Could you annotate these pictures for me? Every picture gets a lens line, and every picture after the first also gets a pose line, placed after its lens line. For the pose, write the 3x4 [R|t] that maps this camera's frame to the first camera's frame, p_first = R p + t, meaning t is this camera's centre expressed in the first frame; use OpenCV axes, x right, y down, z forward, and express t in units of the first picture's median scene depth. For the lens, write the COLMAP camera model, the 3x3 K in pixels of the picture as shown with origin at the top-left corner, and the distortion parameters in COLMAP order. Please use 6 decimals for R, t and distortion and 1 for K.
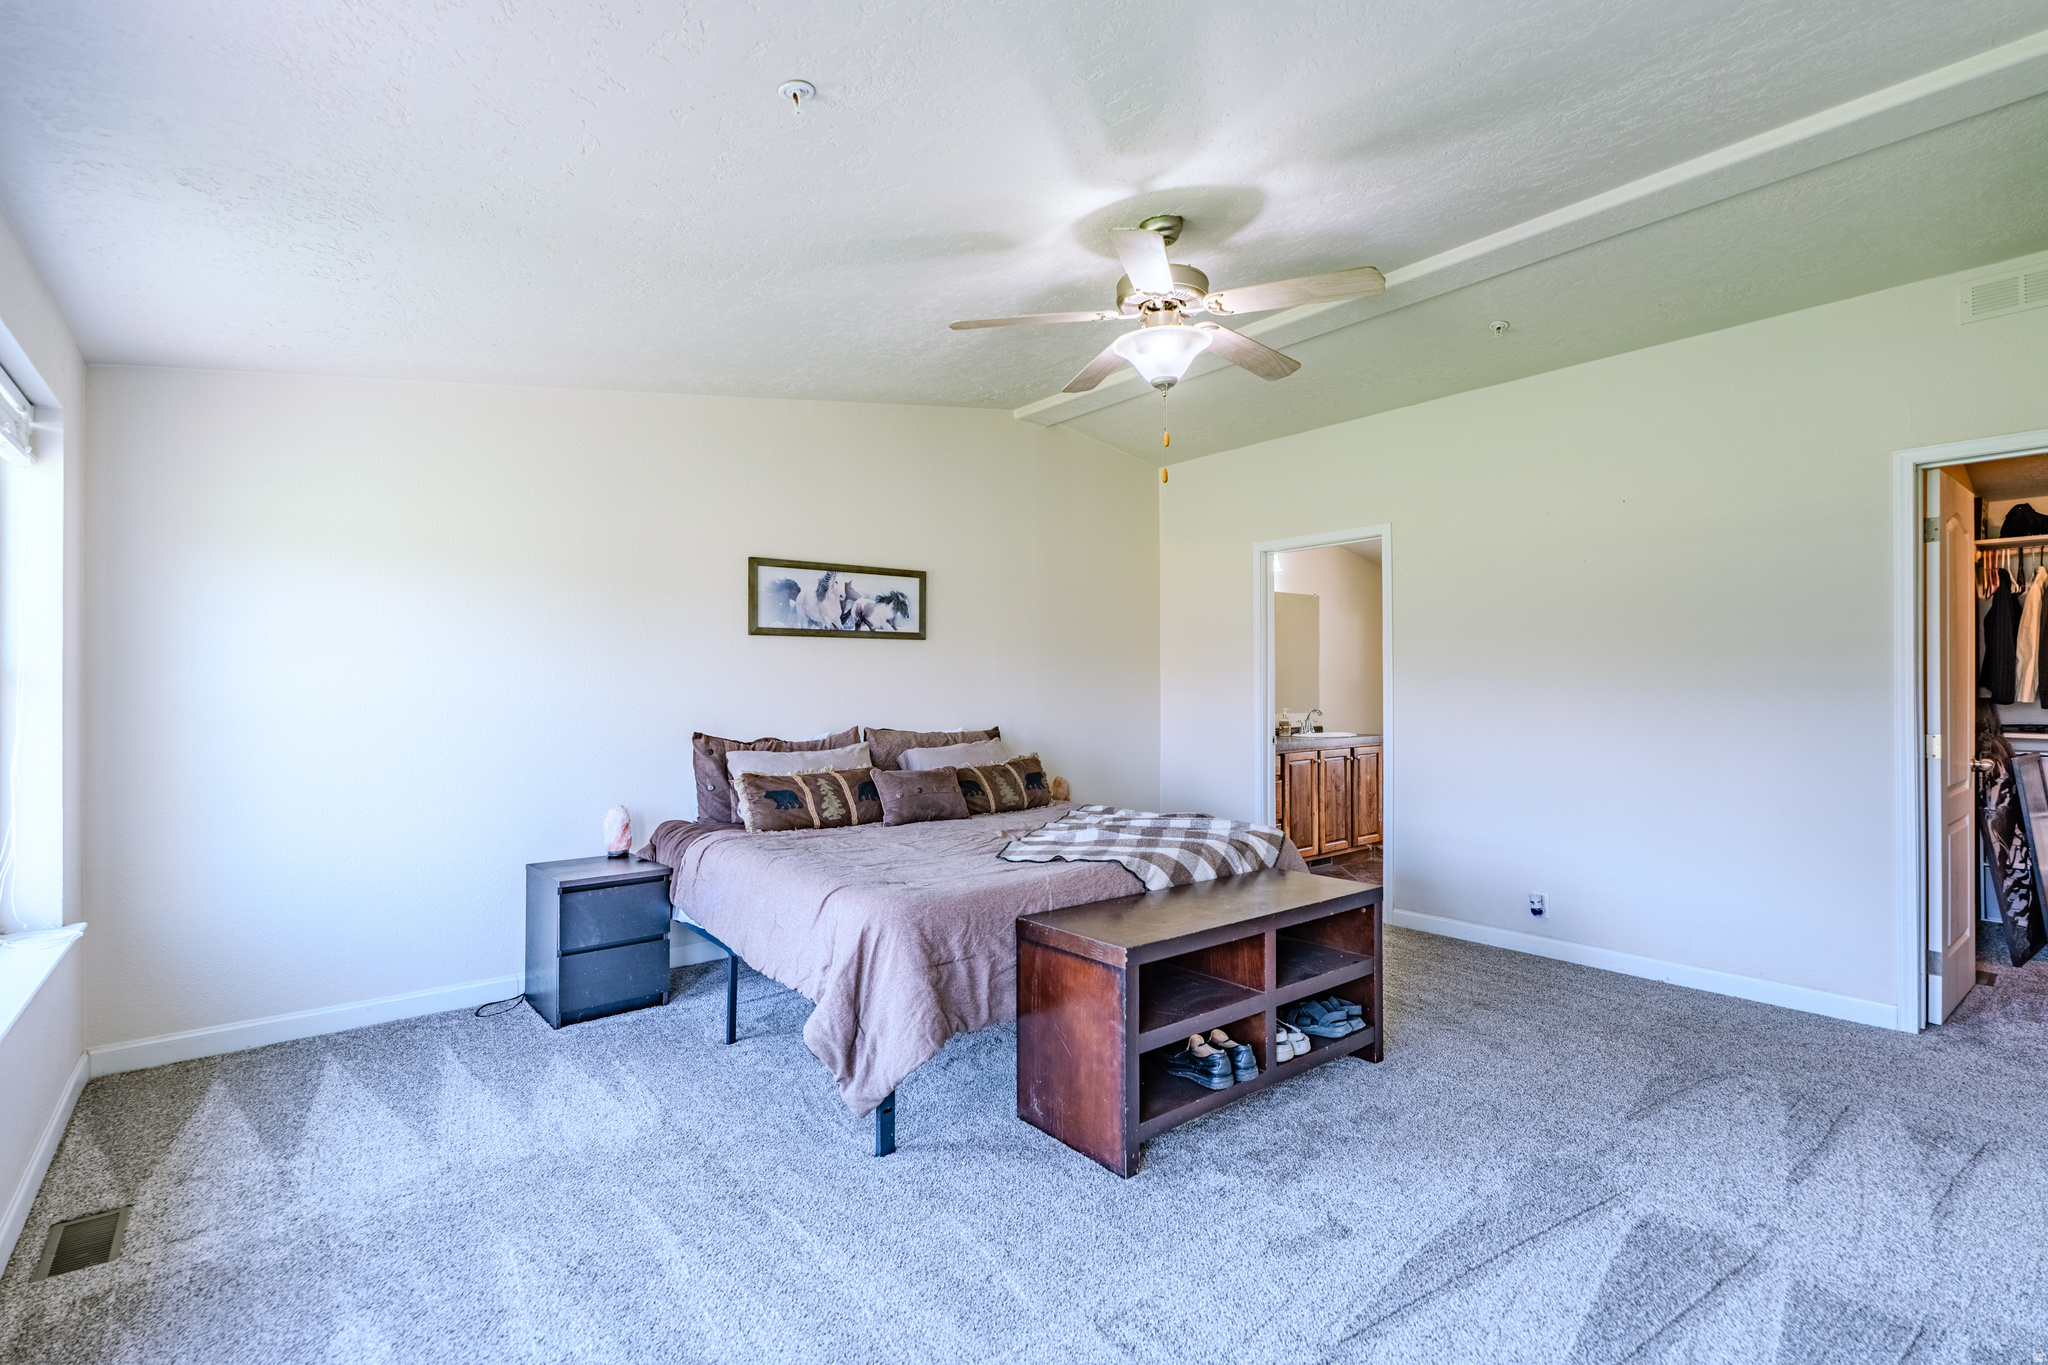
lens RADIAL K [[935.5, 0, 1024.0], [0, 935.5, 682.5], [0, 0, 1]] dist [0.000561, -0.000462]
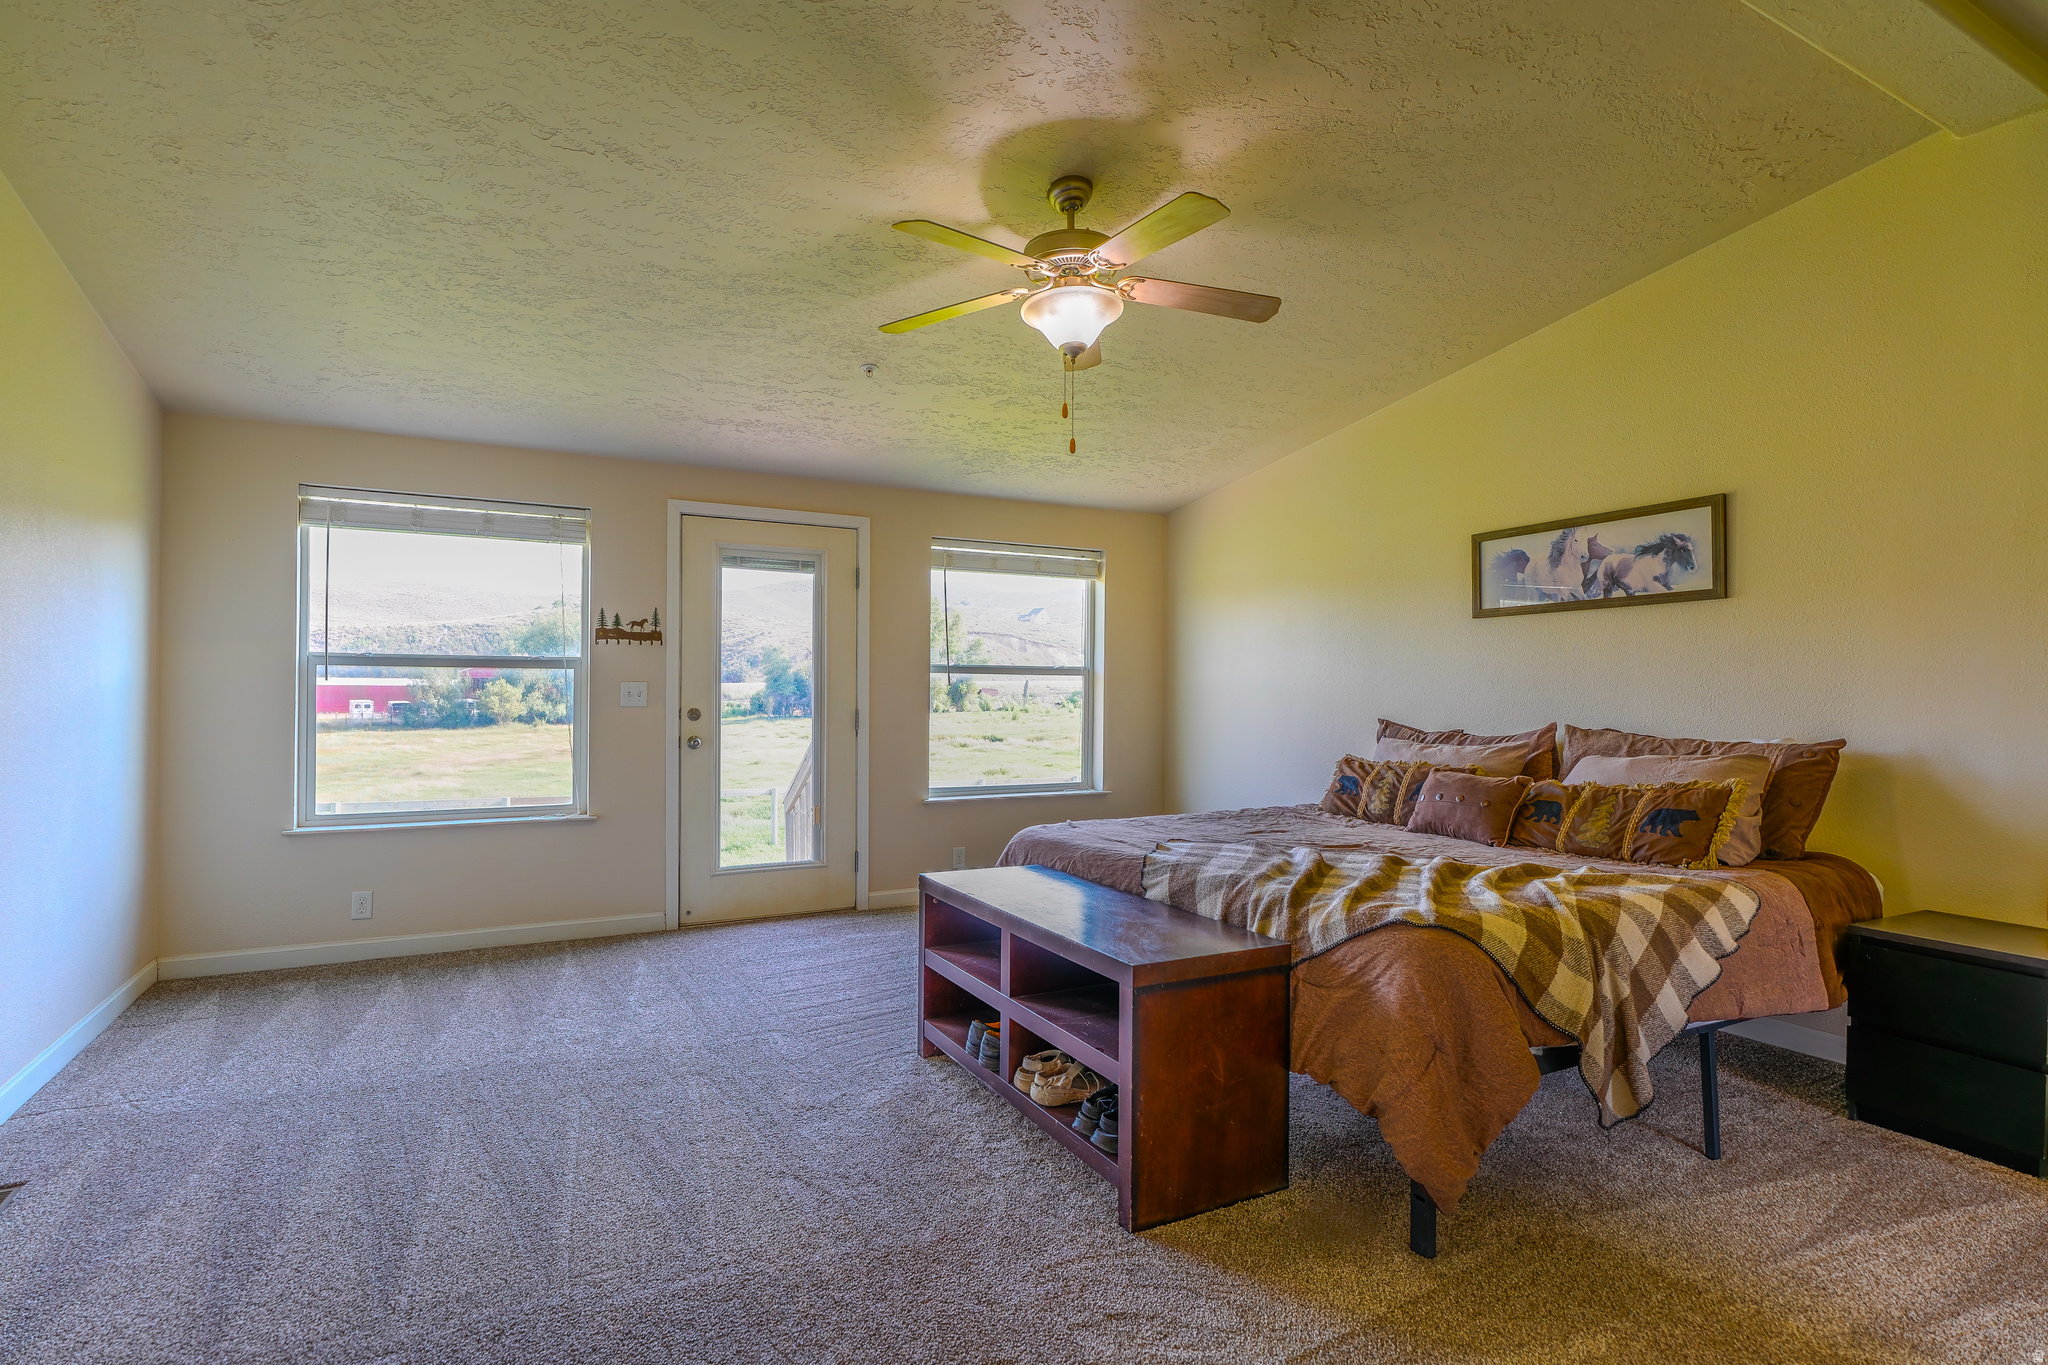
lens RADIAL K [[978.0, 0, 1024.0], [0, 978.0, 682.5], [0, 0, 1]] dist [-0.029974, -0.000142]
pose [[-0.178196, -0.007975, -0.983963, 0.681084], [0.007493, 0.999927, -0.009461, 0.017376], [0.983967, -0.009059, -0.178123, 0.671956]]
